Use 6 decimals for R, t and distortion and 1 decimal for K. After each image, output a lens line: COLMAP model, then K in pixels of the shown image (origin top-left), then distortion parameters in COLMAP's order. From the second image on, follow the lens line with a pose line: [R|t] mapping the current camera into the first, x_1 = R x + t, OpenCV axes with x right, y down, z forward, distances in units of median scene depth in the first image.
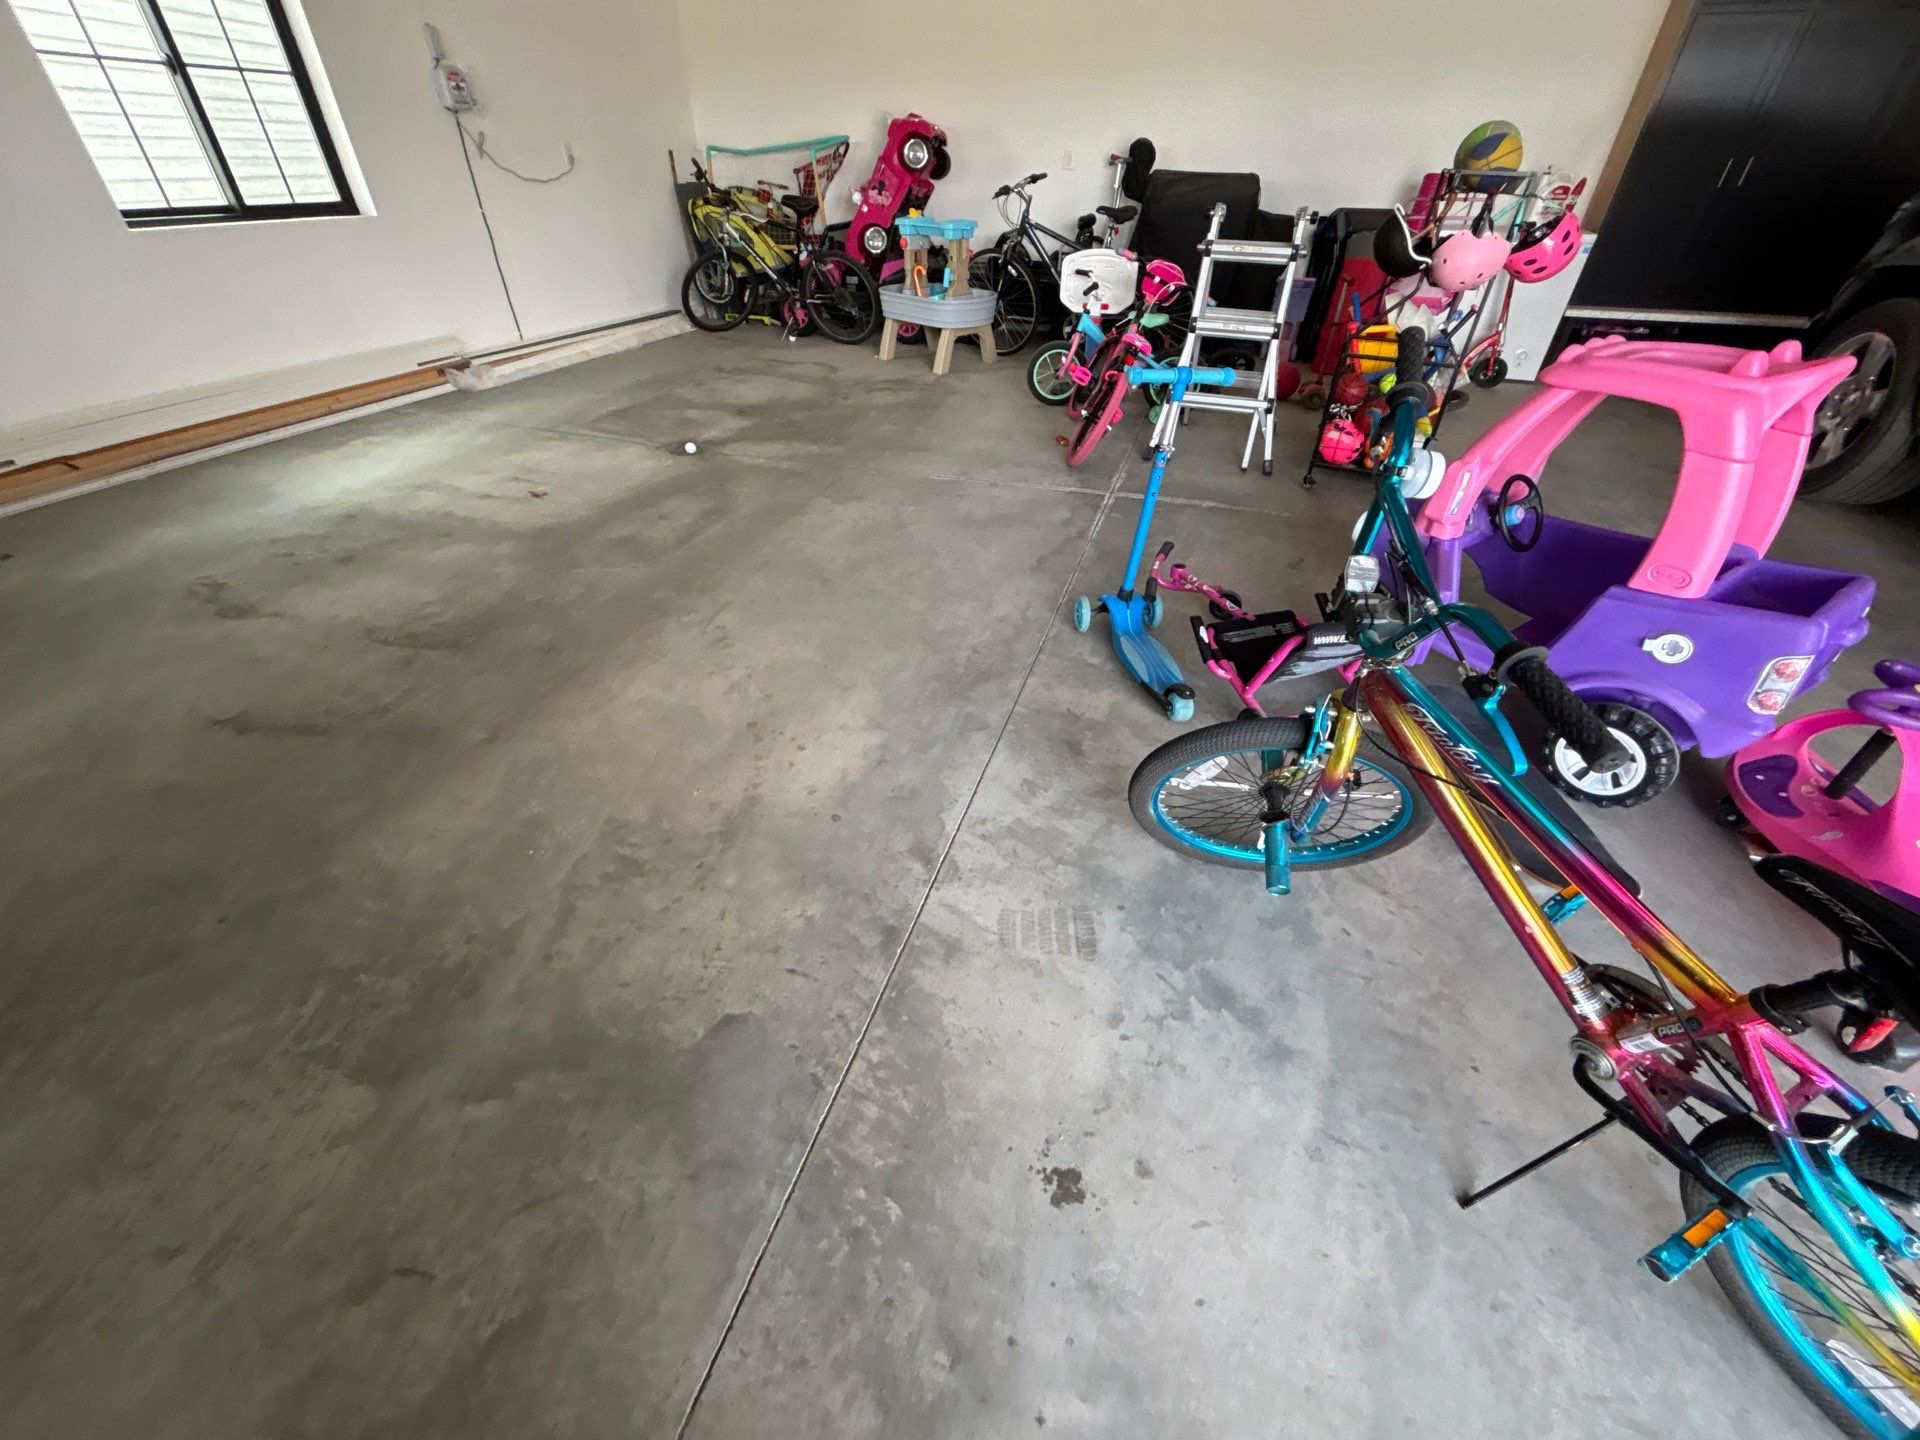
lens RADIAL K [[767.3, 0, 957.5], [0, 767.3, 712.8], [0, 0, 1]] dist [-0.002503, -0.000150]
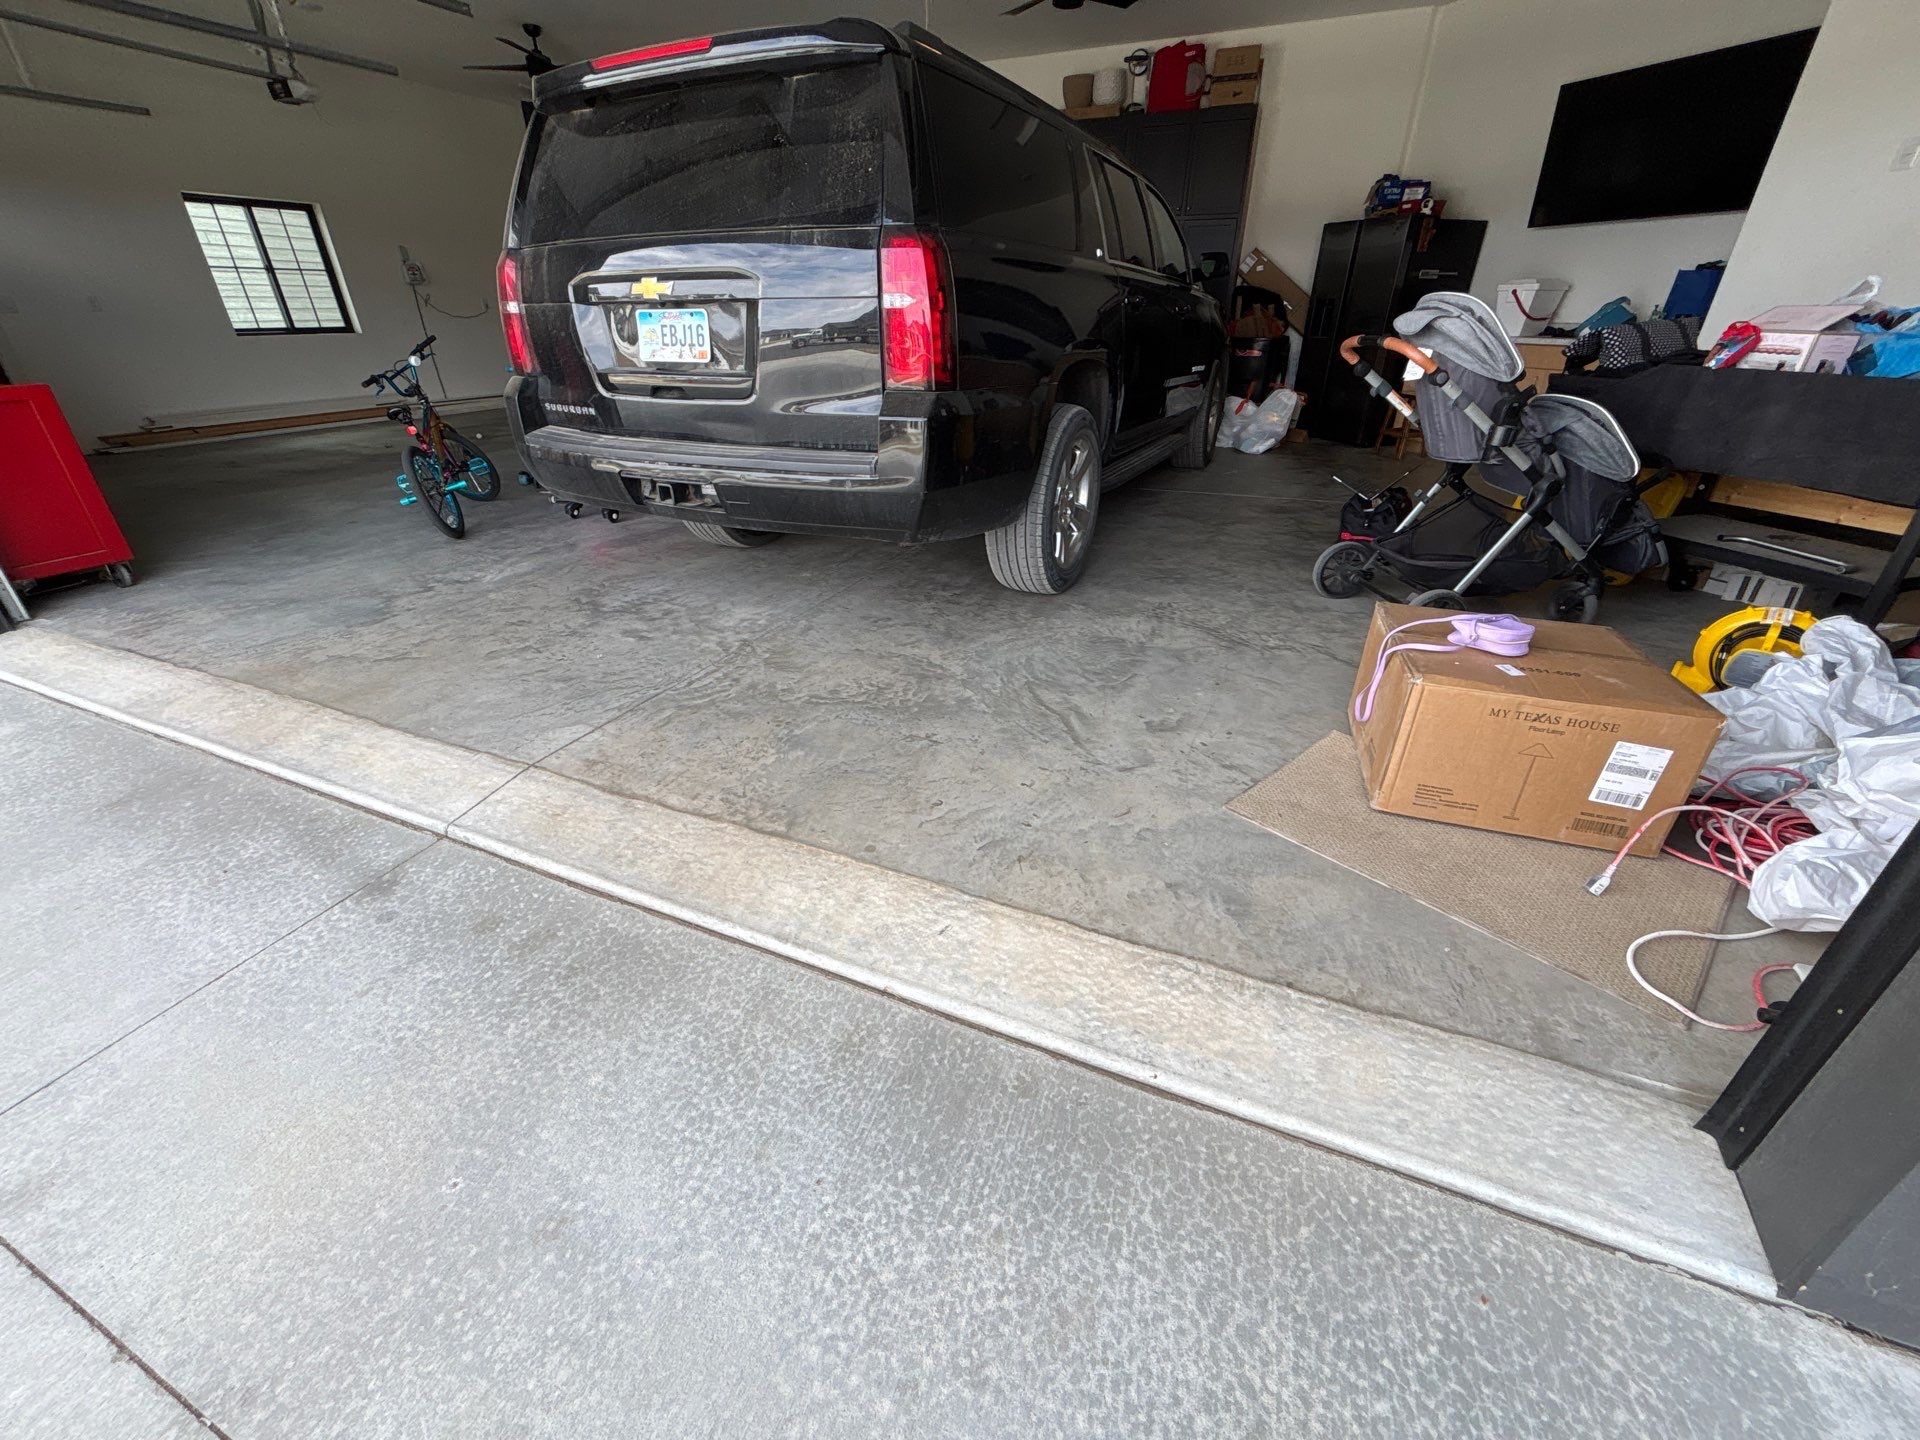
lens RADIAL K [[781.2, 0, 959.3], [0, 781.2, 715.7], [0, 0, 1]] dist [0.001516, 0.000585]
pose [[0.994653, 0.033332, -0.097743, 1.144081], [-0.046459, 0.989719, -0.135267, 0.606792], [0.092230, 0.139085, 0.985976, -0.819172]]
